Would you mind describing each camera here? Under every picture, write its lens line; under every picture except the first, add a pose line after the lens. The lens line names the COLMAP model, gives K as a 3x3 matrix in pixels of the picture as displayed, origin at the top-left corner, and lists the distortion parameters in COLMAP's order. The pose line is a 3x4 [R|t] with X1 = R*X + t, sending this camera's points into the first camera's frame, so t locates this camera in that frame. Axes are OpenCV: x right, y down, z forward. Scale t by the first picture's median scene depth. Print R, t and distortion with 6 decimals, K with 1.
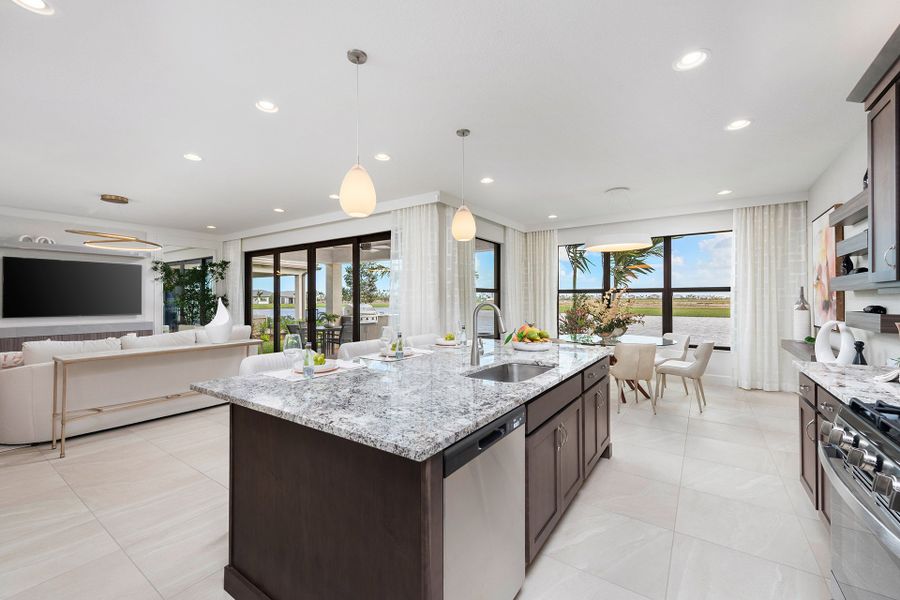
lens RADIAL K [[366.3, 0, 451.9], [0, 366.3, 299.2], [0, 0, 1]] dist [0.000404, 0.000553]
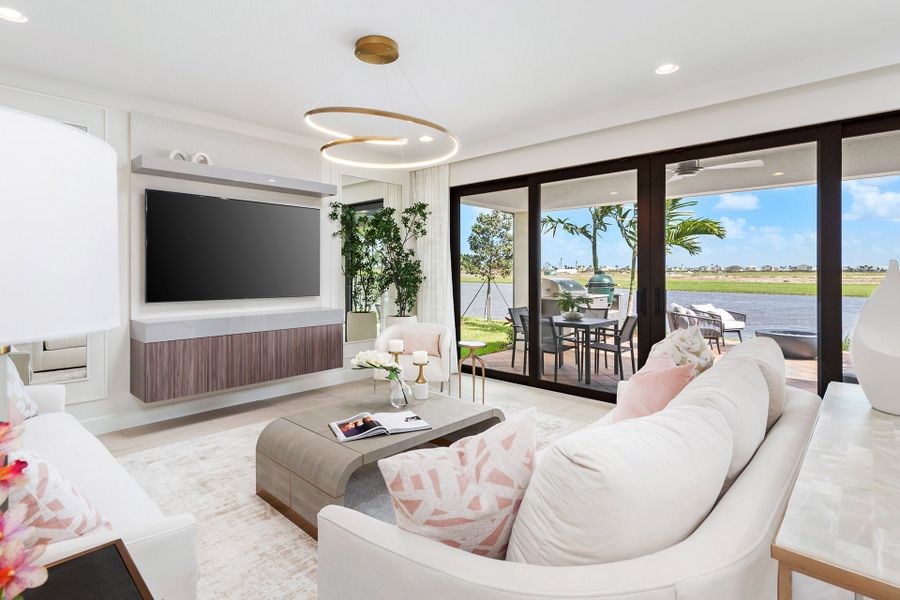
lens RADIAL K [[437.8, 0, 397.8], [0, 437.8, 270.5], [0, 0, 1]] dist [0.021553, -0.000257]
pose [[0.982033, 0.001309, -0.188703, -0.578799], [-0.001335, 0.999999, -0.000011, 0.001625], [0.188703, 0.000263, 0.982034, 0.344395]]
